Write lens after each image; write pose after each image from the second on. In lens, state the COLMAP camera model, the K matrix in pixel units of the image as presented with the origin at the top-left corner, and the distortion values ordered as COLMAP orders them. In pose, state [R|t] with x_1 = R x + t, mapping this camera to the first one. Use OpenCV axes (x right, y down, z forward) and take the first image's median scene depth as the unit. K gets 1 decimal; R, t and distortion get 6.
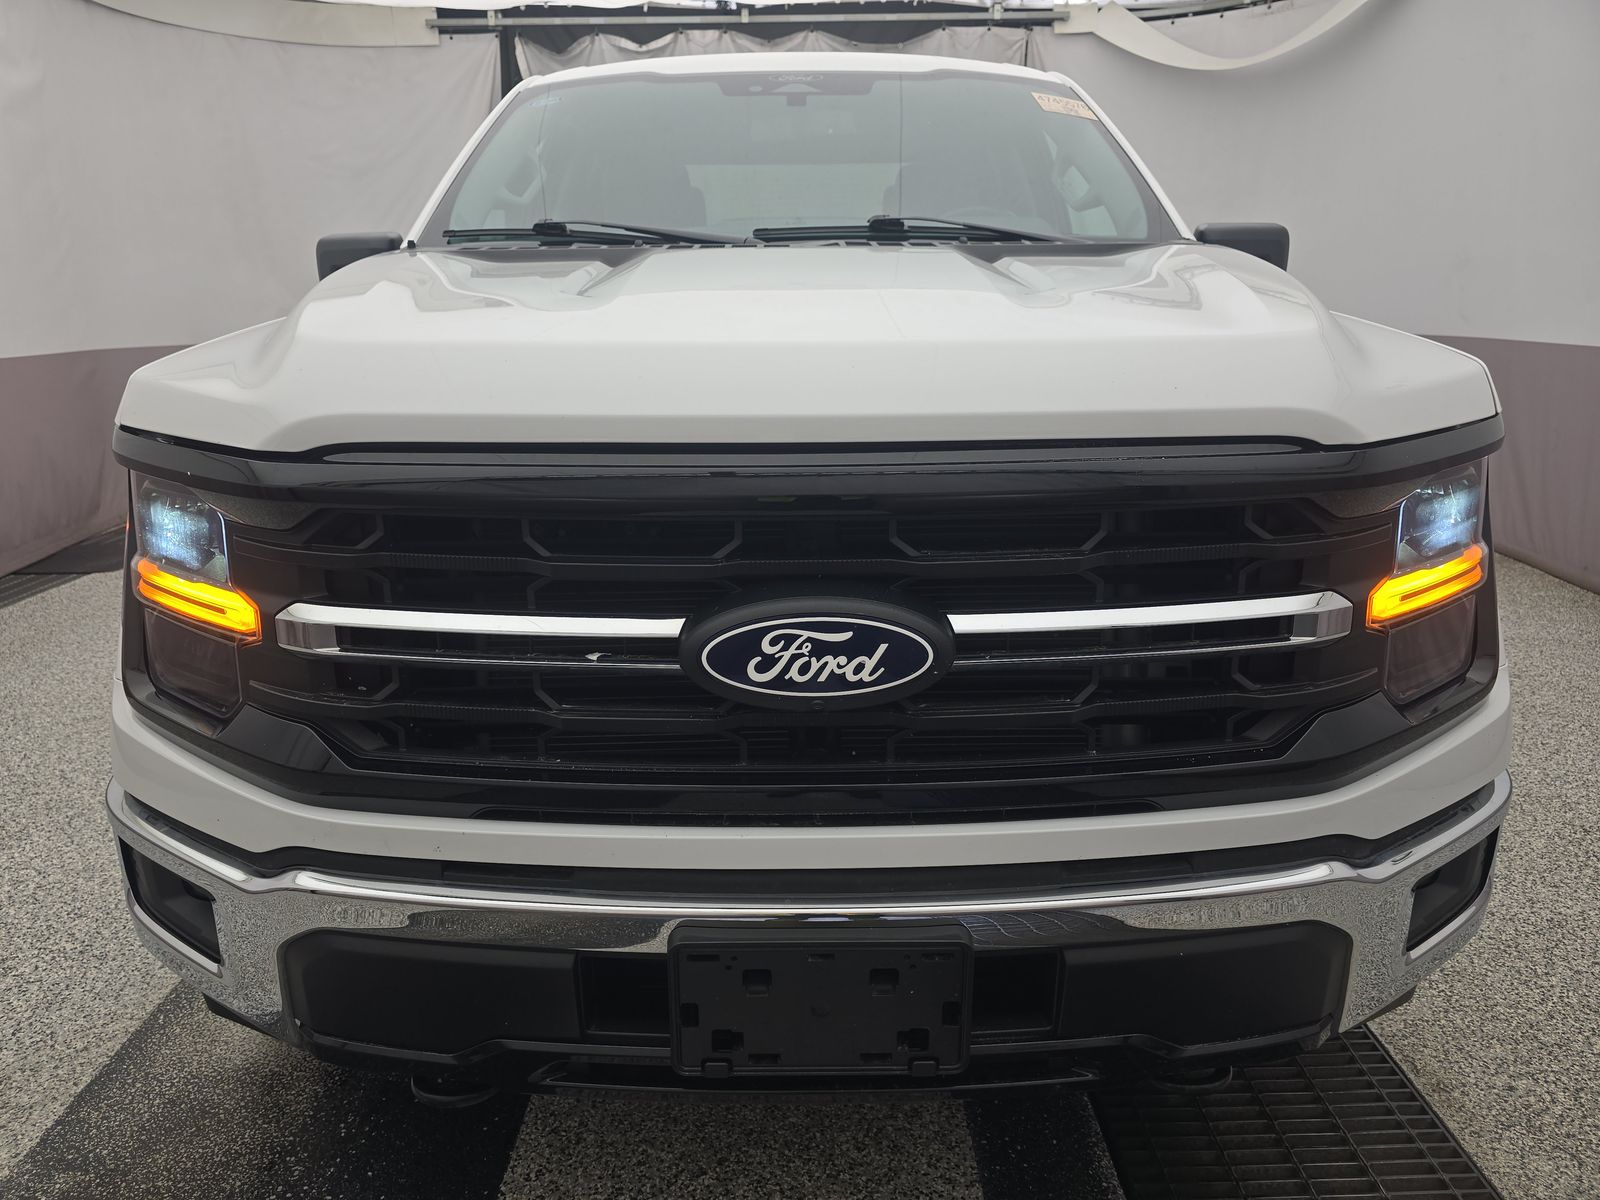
lens RADIAL K [[1100.4, 0, 800.0], [0, 1100.4, 600.0], [0, 0, 1]] dist [-0.002038, -0.003030]
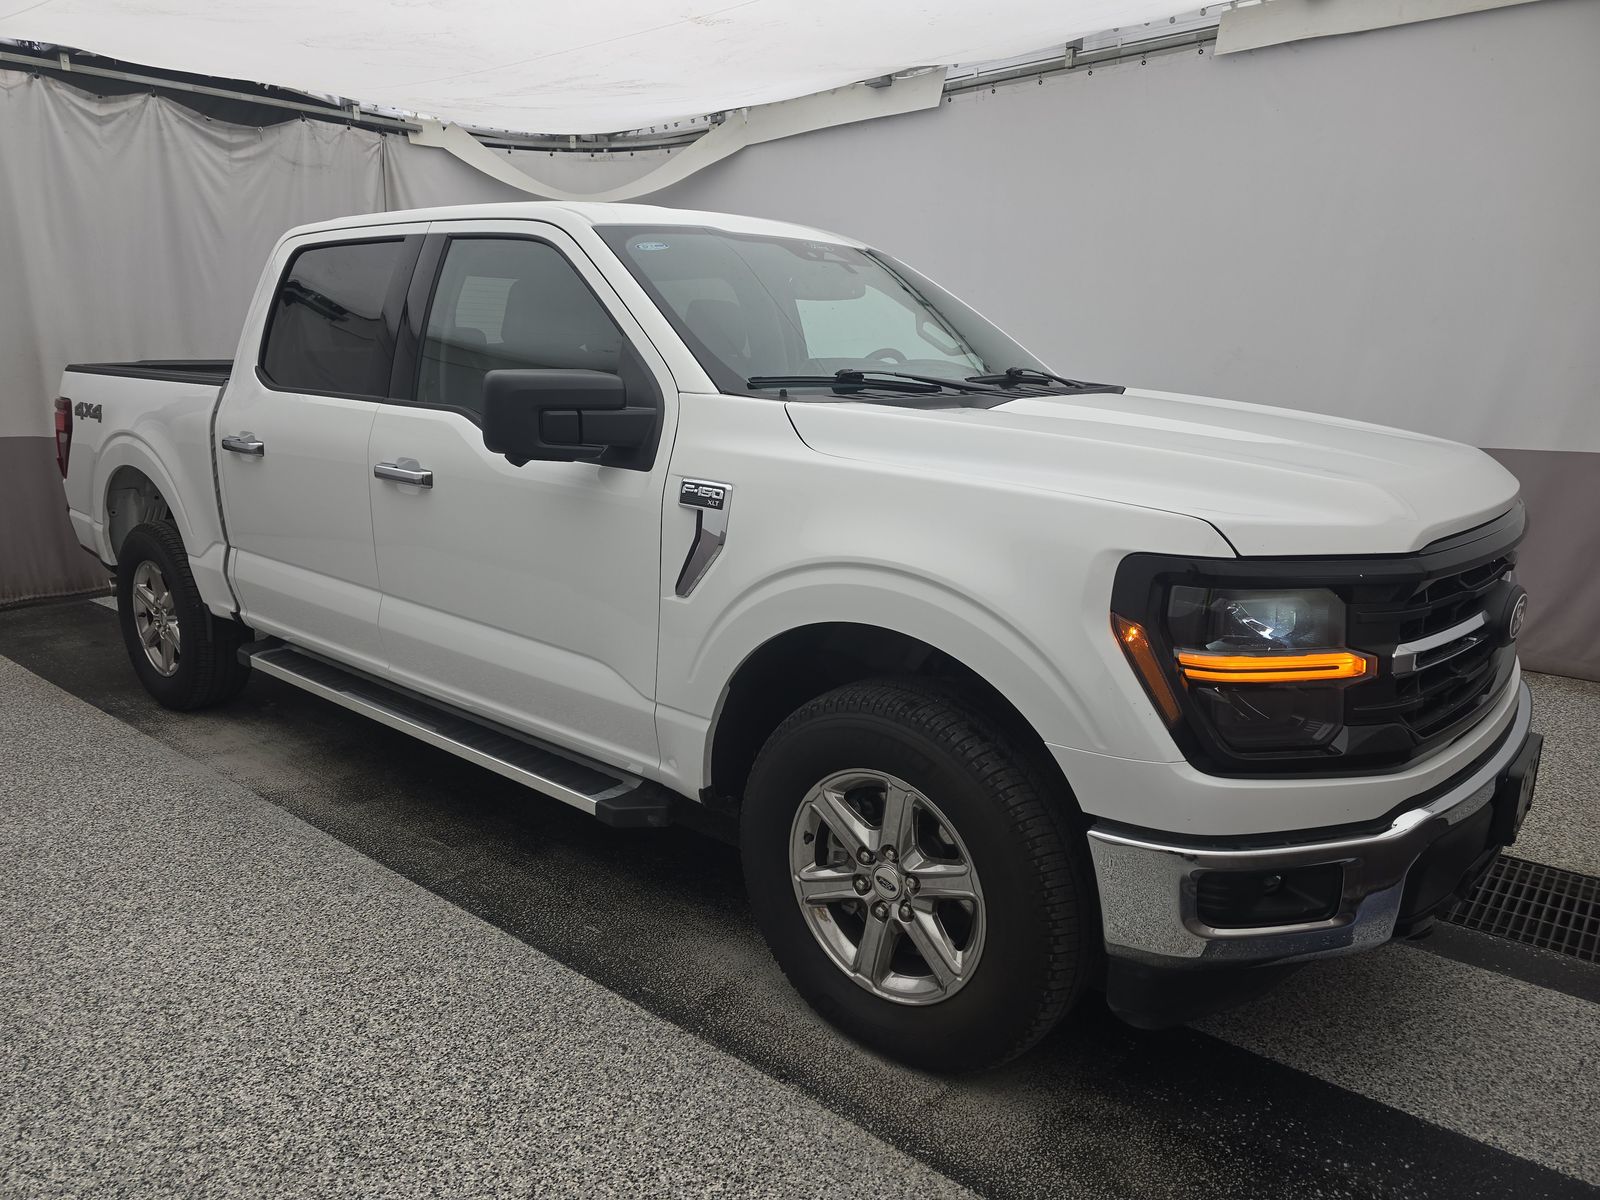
lens RADIAL K [[1092.8, 0, 800.0], [0, 1092.8, 600.0], [0, 0, 1]] dist [0.034435, -0.037626]
pose [[0.642937, -0.151152, 0.750856, -0.378615], [0.198619, 0.979701, 0.027148, -0.047592], [-0.739718, 0.131680, 0.659908, 0.097923]]
